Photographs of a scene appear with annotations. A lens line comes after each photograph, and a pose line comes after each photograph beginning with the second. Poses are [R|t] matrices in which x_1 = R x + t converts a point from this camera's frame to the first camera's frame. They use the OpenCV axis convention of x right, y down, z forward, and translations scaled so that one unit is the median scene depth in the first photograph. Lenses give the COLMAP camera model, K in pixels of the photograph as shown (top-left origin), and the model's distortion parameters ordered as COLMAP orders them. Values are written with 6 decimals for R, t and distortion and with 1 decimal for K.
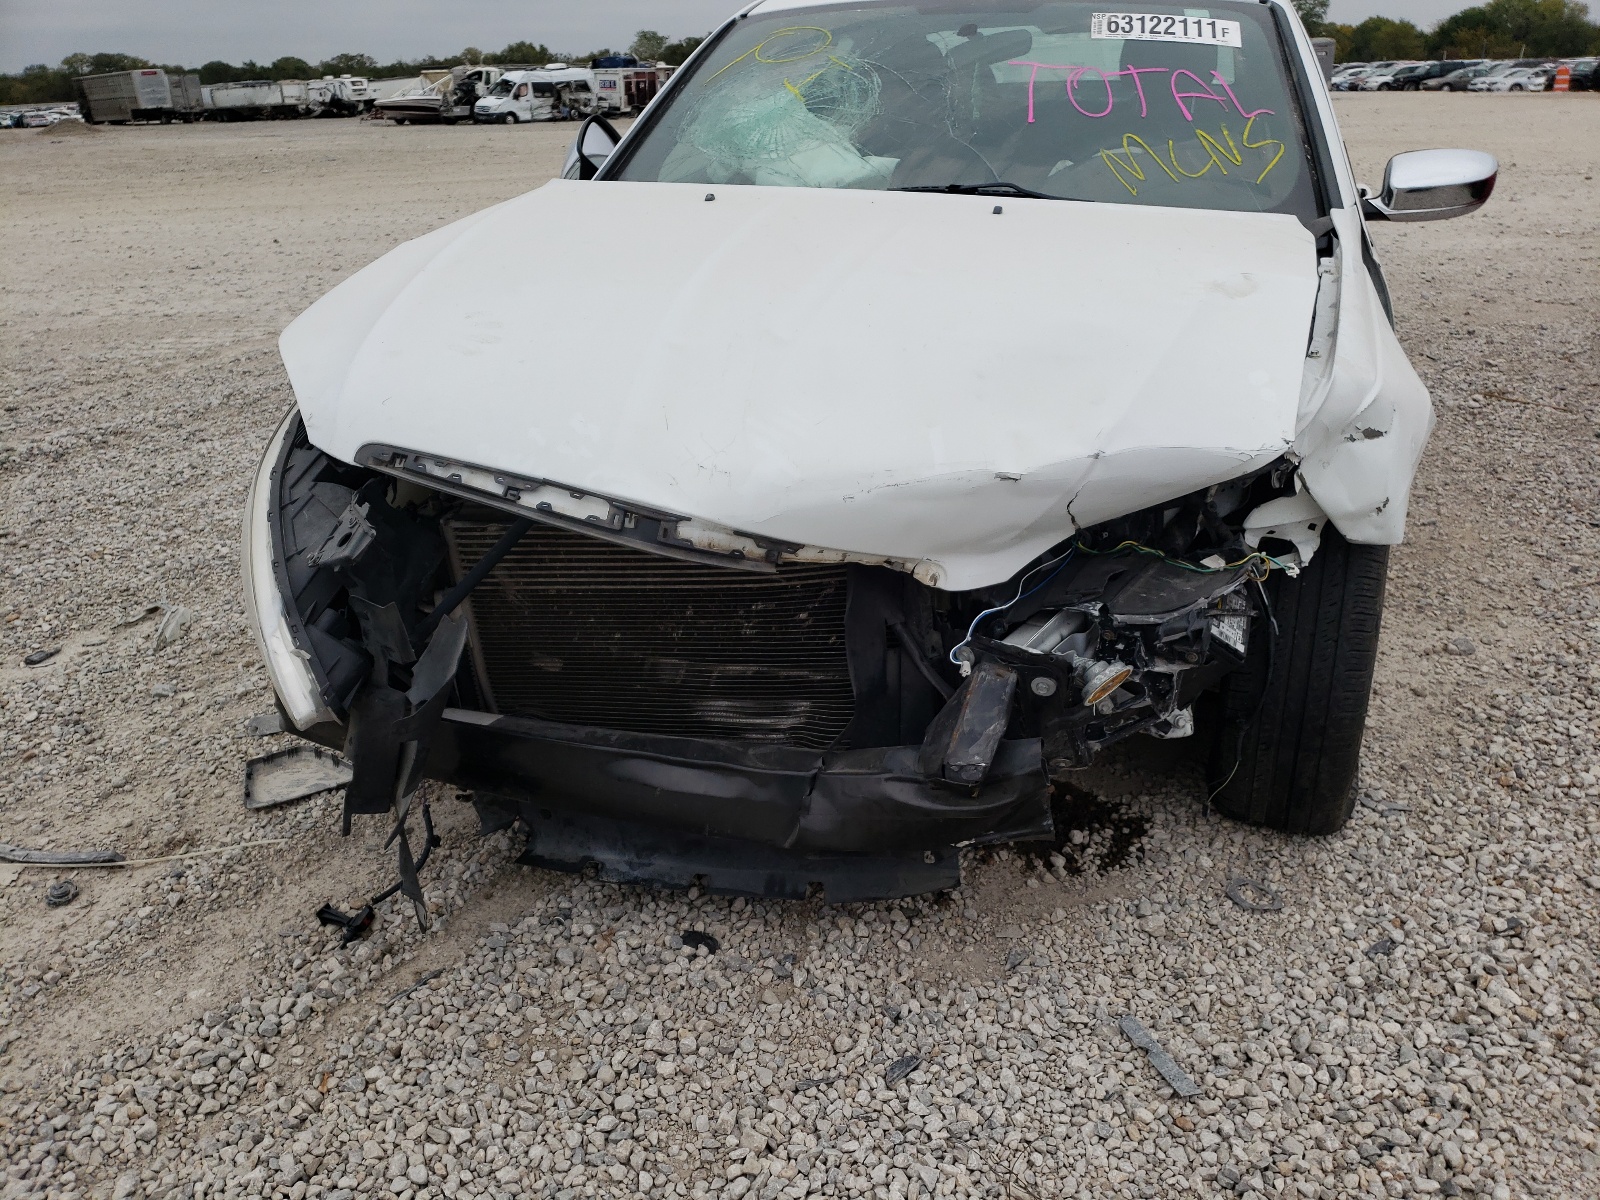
lens RADIAL K [[1147.3, 0, 800.0], [0, 1147.3, 600.0], [0, 0, 1]] dist [0.055244, -0.065362]
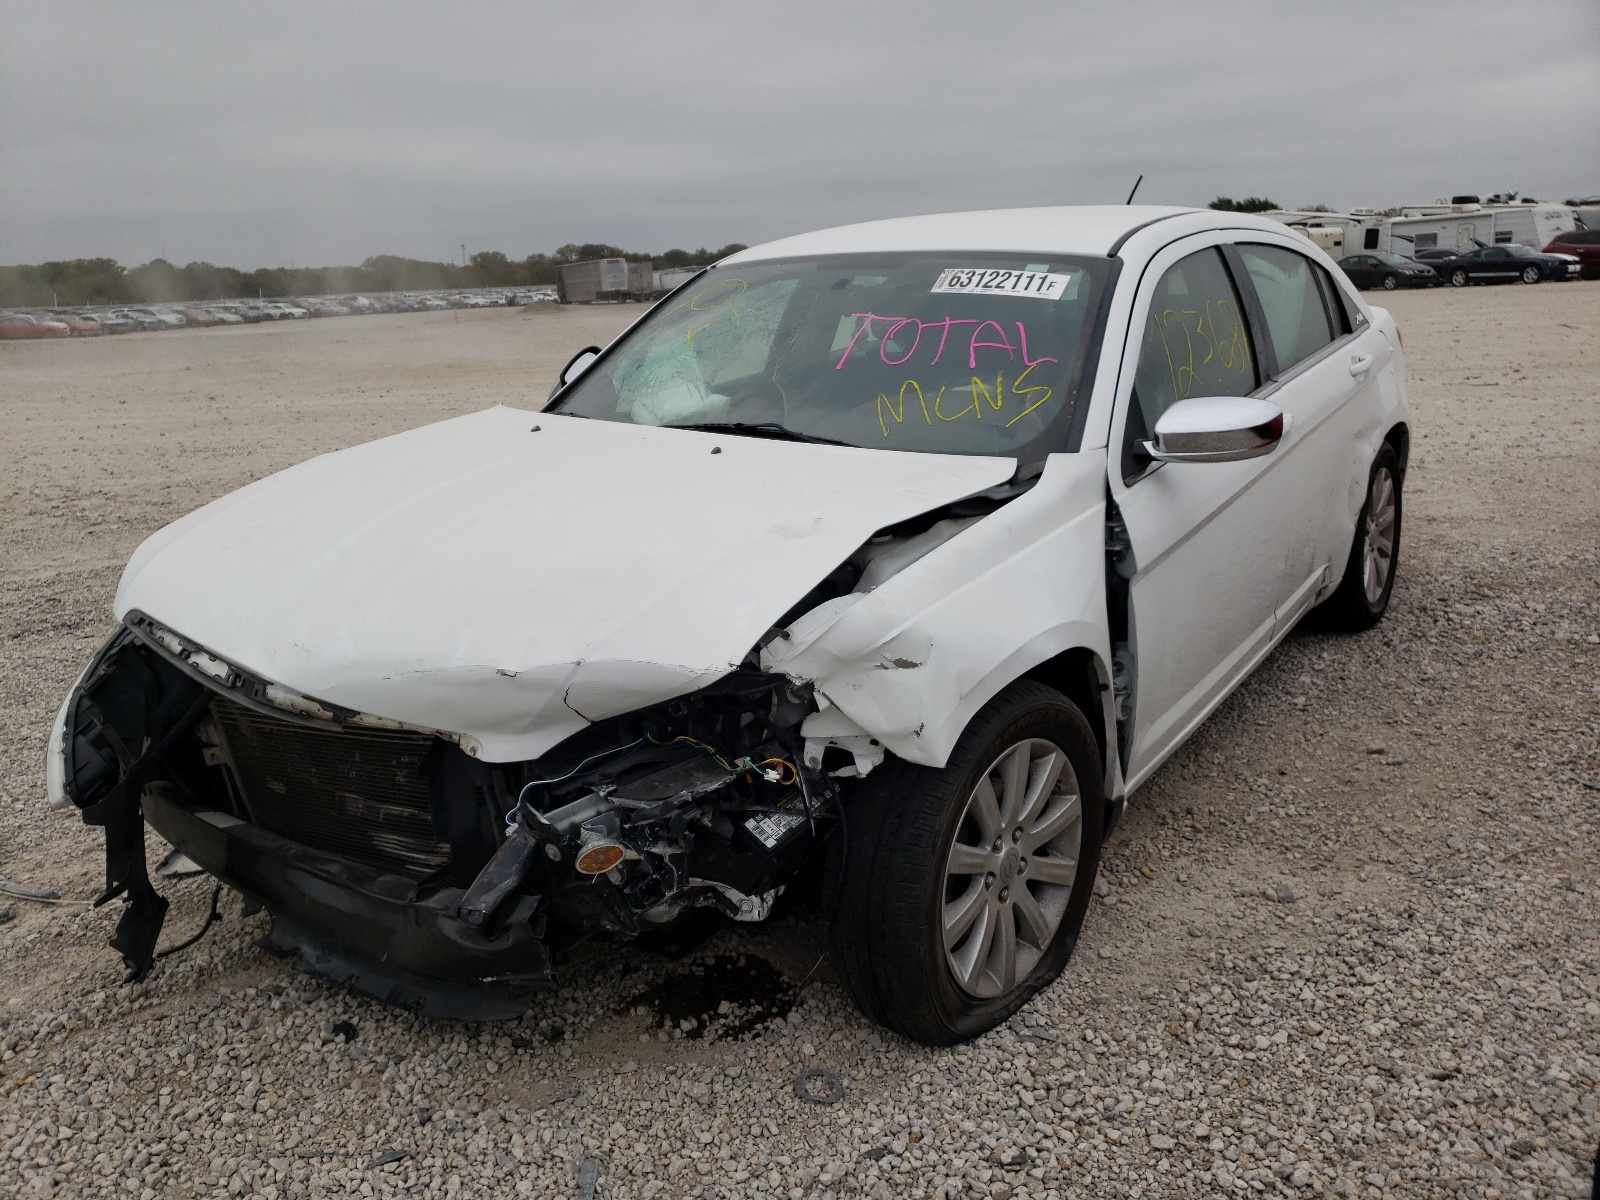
lens RADIAL K [[1164.9, 0, 800.0], [0, 1164.9, 600.0], [0, 0, 1]] dist [0.010127, 0.007408]
pose [[0.949086, 0.069586, -0.307237, 0.797140], [-0.110994, 0.986621, -0.119410, -0.064795], [0.294817, 0.147431, 0.944112, -0.097237]]
